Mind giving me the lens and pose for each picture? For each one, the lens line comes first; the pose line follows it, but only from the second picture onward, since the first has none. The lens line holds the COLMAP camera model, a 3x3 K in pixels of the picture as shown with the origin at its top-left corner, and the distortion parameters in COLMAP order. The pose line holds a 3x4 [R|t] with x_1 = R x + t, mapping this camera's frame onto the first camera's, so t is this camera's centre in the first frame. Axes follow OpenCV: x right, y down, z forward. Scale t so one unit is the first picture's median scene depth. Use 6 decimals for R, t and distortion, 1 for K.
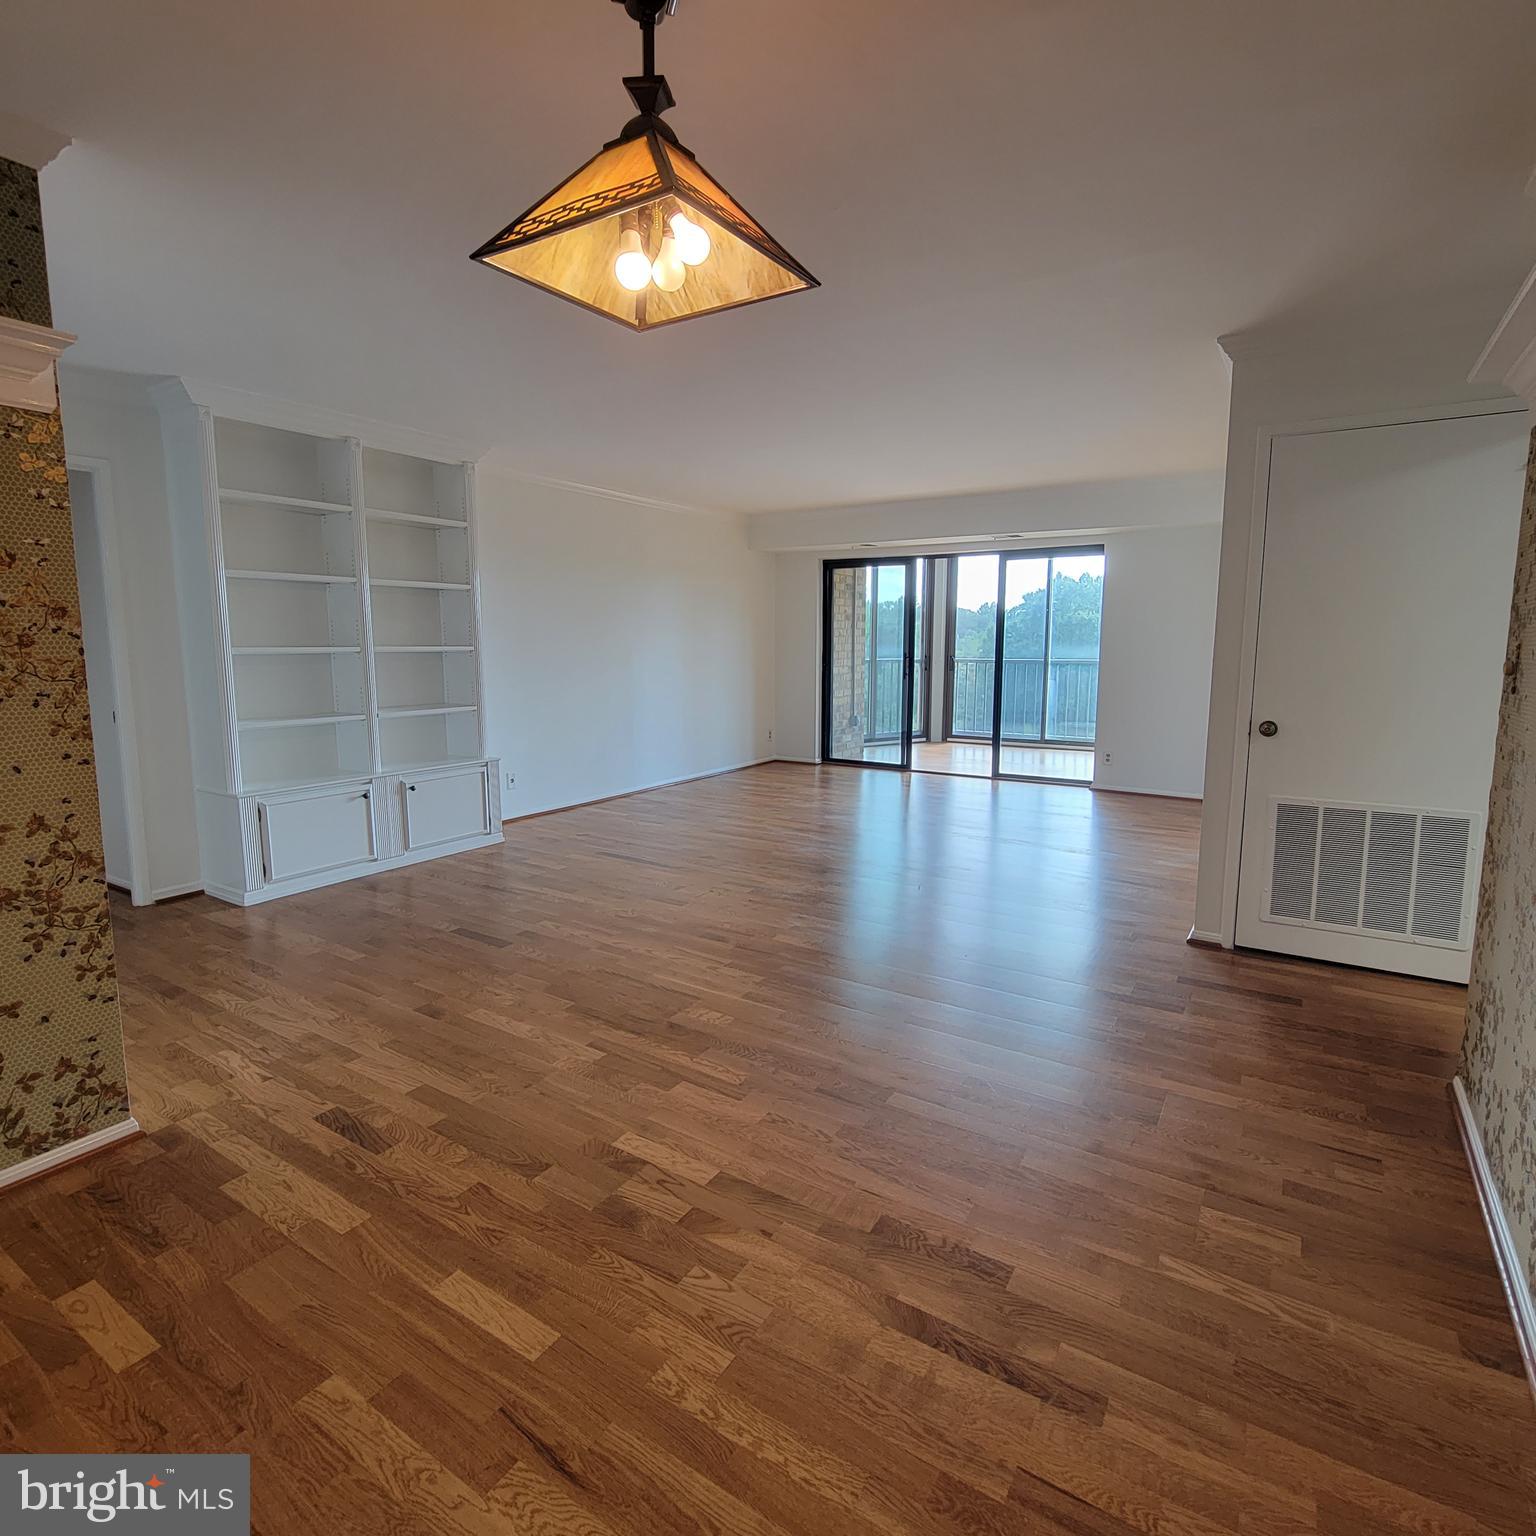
lens RADIAL K [[837.4, 0, 767.1], [0, 837.4, 768.7], [0, 0, 1]] dist [-0.001129, -0.001372]
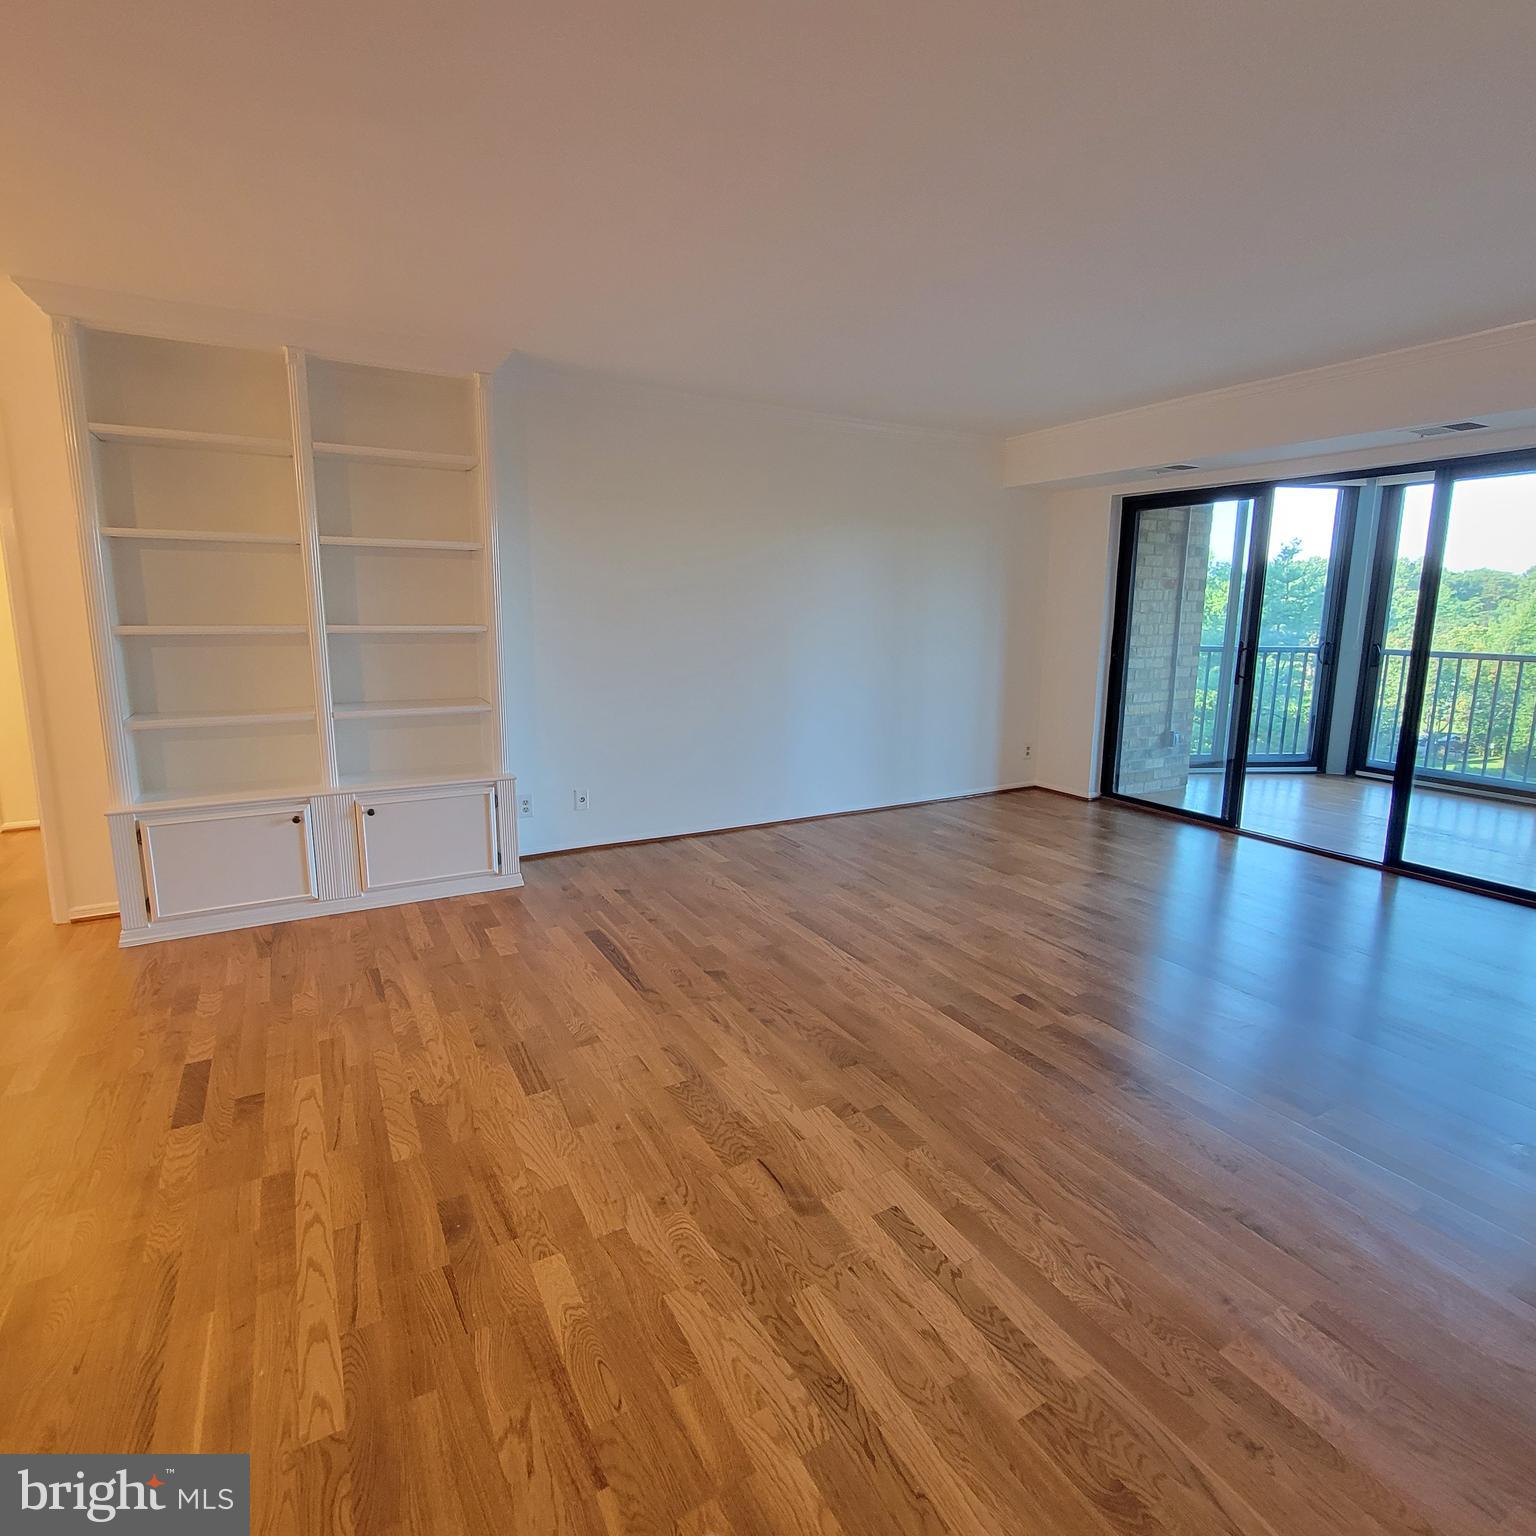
lens RADIAL K [[837.4, 0, 769.6], [0, 837.4, 759.1], [0, 0, 1]] dist [-0.001129, -0.001372]
pose [[0.886378, 0.088385, -0.454447, 0.148580], [-0.077498, 0.996083, 0.042573, -0.052767], [0.456430, -0.002517, 0.889756, 0.302182]]
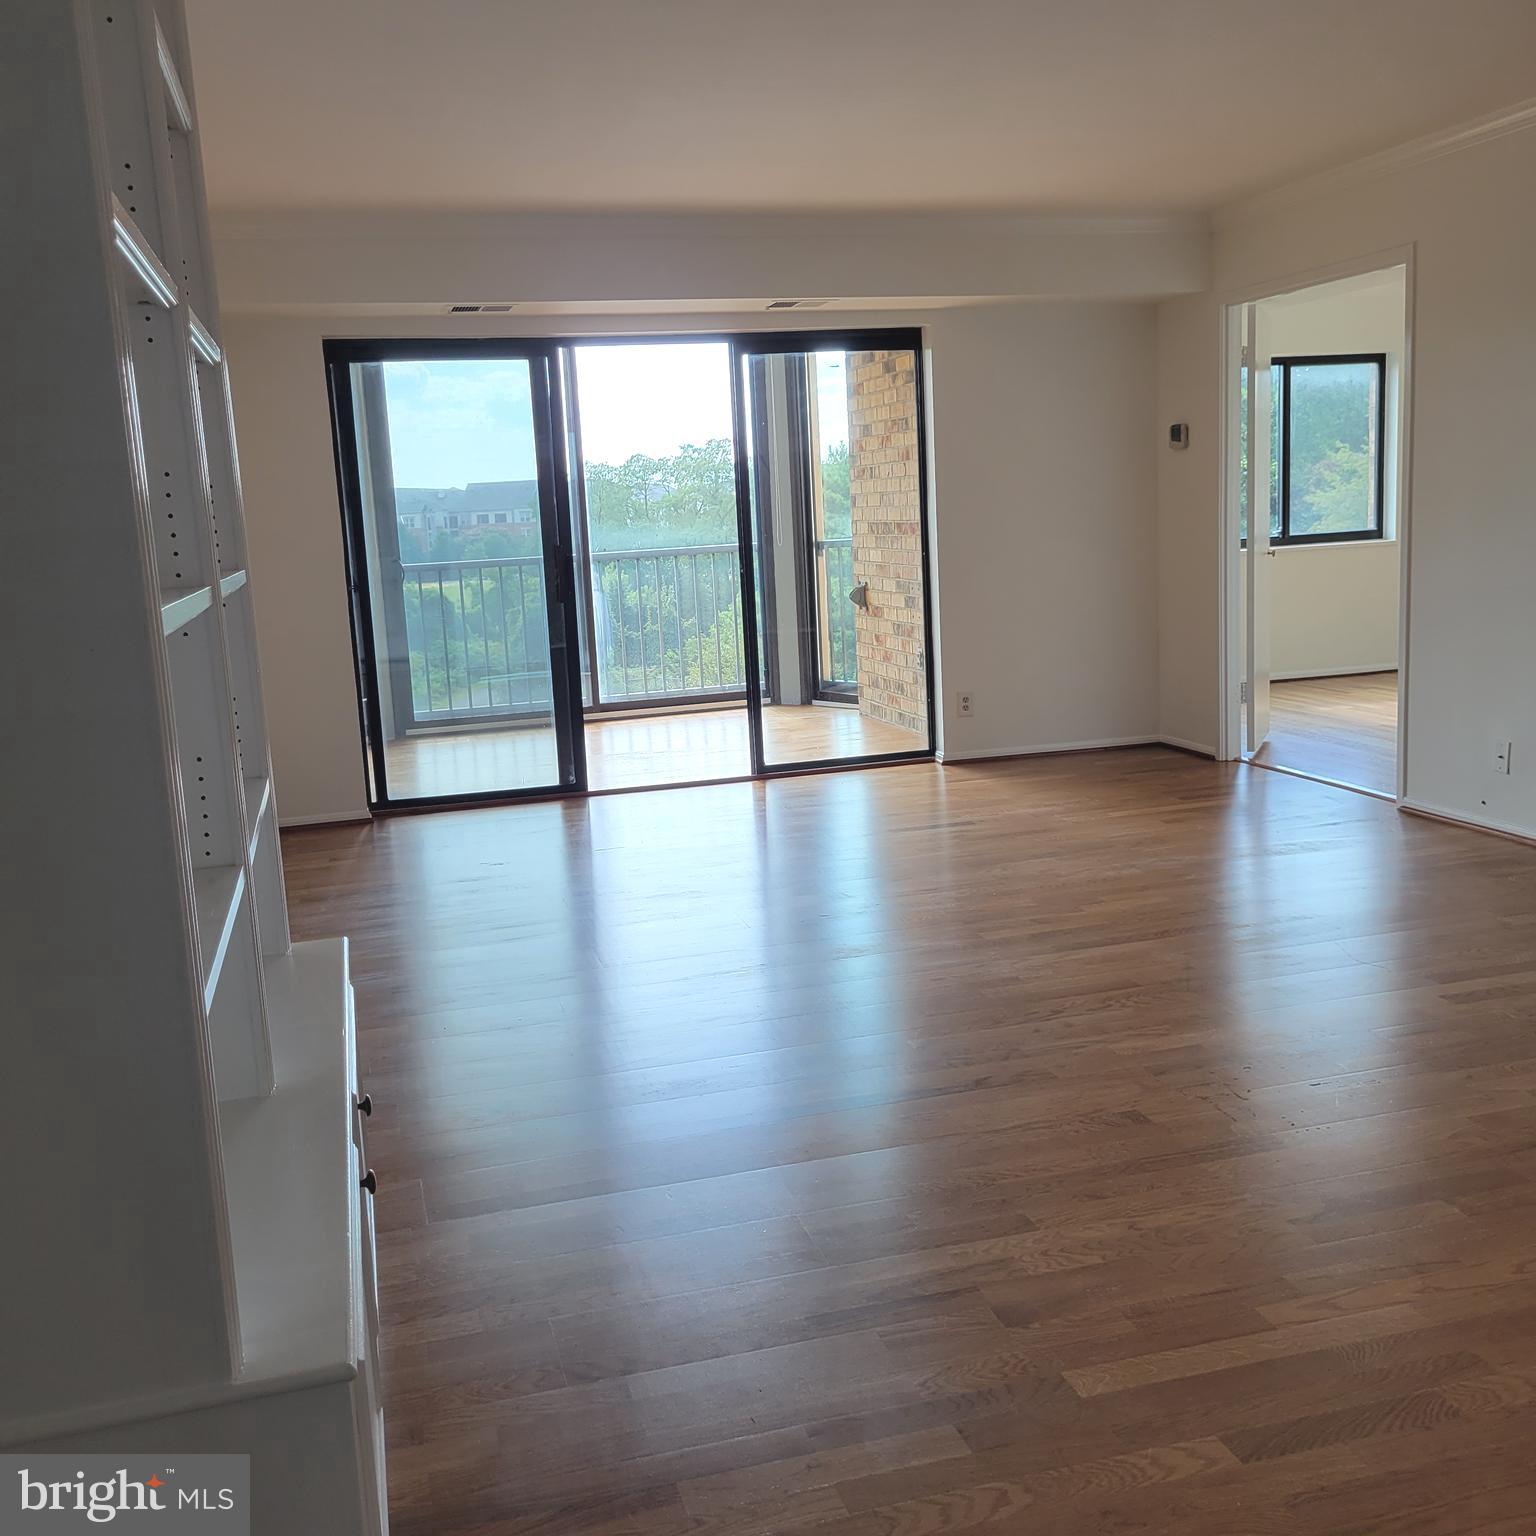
lens RADIAL K [[1537.8, 0, 771.0], [0, 1537.8, 764.7], [0, 0, 1]] dist [0.014062, 0.000000]
pose [[0.653951, -0.161369, 0.739127, -0.416102], [0.167122, 0.983664, 0.066894, -0.057286], [-0.737847, 0.079779, 0.670236, 0.354957]]
